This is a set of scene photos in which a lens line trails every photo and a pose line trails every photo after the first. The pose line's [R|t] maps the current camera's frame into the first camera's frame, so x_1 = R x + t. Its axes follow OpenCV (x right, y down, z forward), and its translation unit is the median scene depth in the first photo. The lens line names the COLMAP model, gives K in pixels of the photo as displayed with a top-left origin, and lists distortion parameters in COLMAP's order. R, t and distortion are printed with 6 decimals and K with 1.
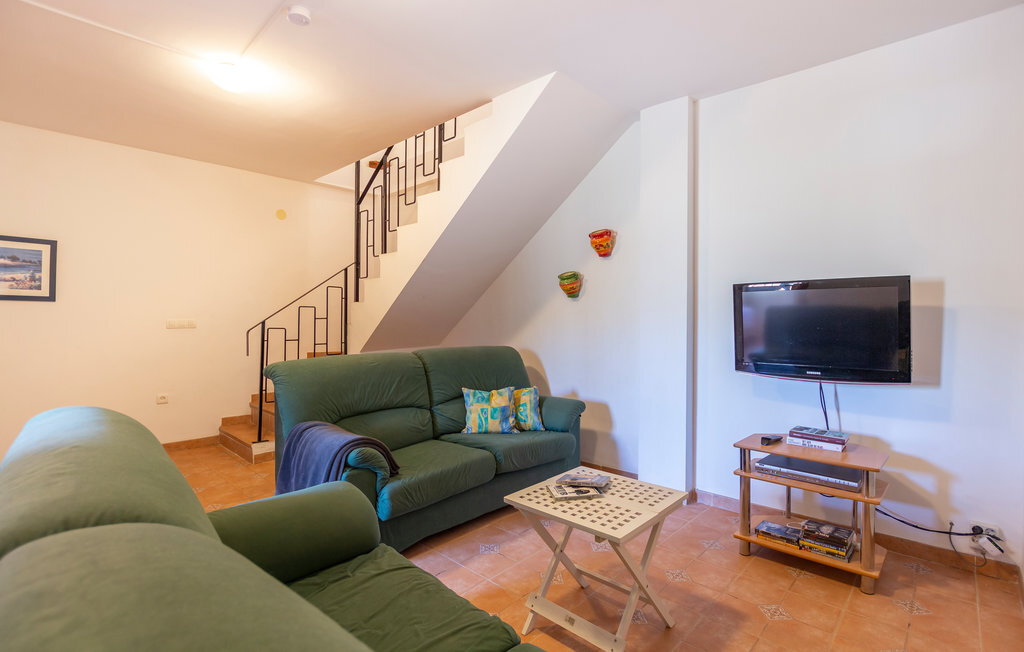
lens RADIAL K [[479.2, 0, 513.9], [0, 479.2, 310.9], [0, 0, 1]] dist [-0.000633, -0.000049]
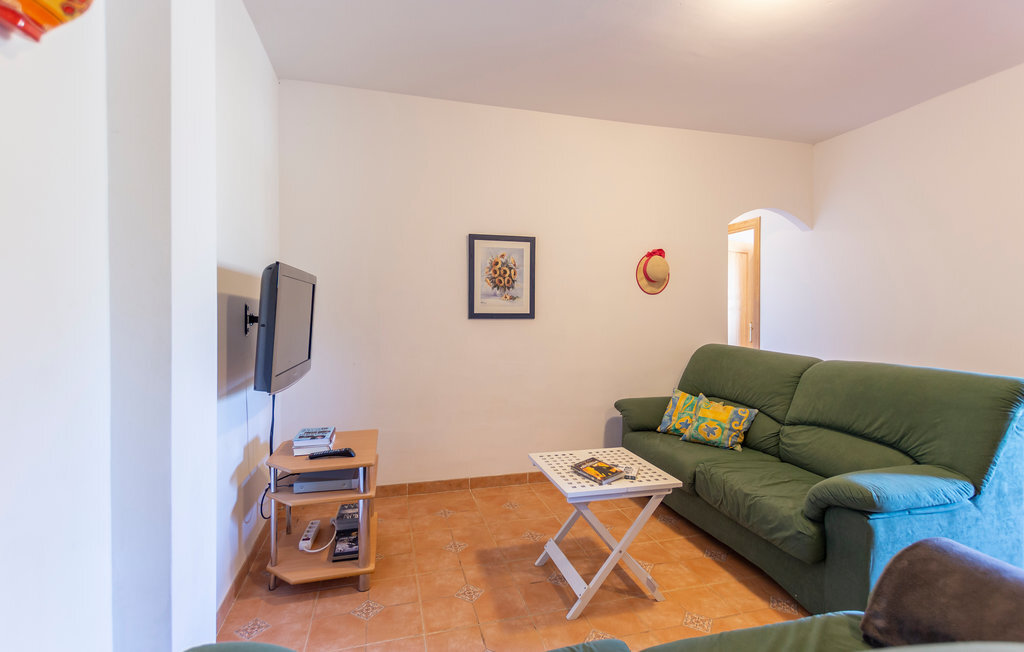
lens RADIAL K [[467.4, 0, 517.2], [0, 467.4, 322.0], [0, 0, 1]] dist [0.021178, -0.007702]
pose [[-0.848631, -0.010119, 0.528889, -0.194622], [-0.009122, 0.999948, 0.004494, 0.025732], [-0.528907, -0.001011, -0.848679, 1.585661]]
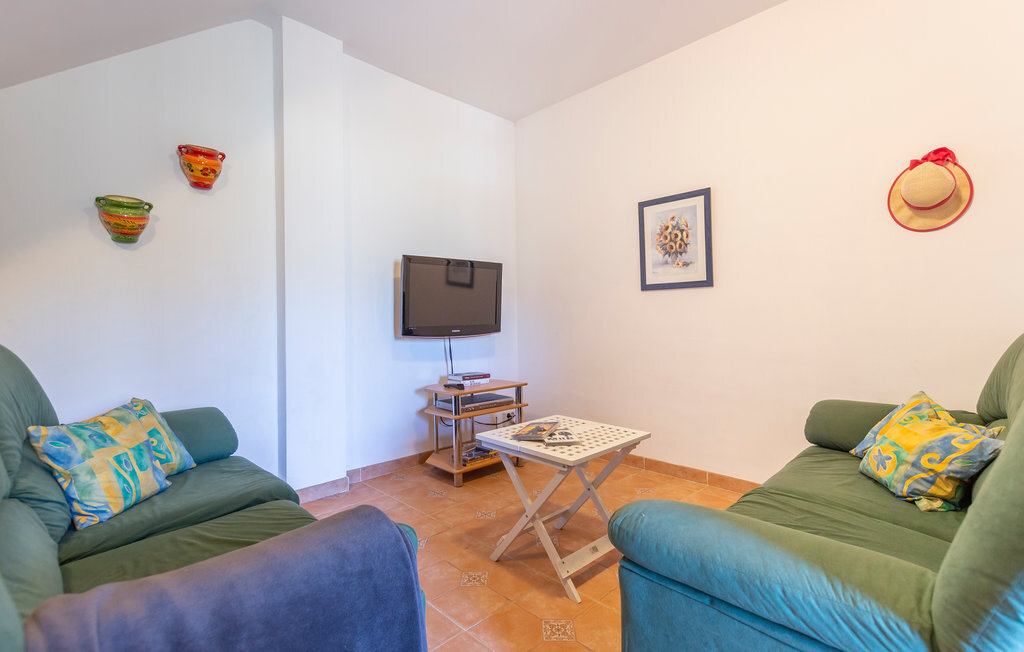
lens RADIAL K [[467.4, 0, 517.2], [0, 467.4, 322.0], [0, 0, 1]] dist [0.021178, -0.007702]
pose [[0.041784, -0.006259, 0.999107, -0.665550], [-0.000341, 0.999980, 0.006279, 0.100820], [-0.999127, -0.000603, 0.041781, 0.815475]]
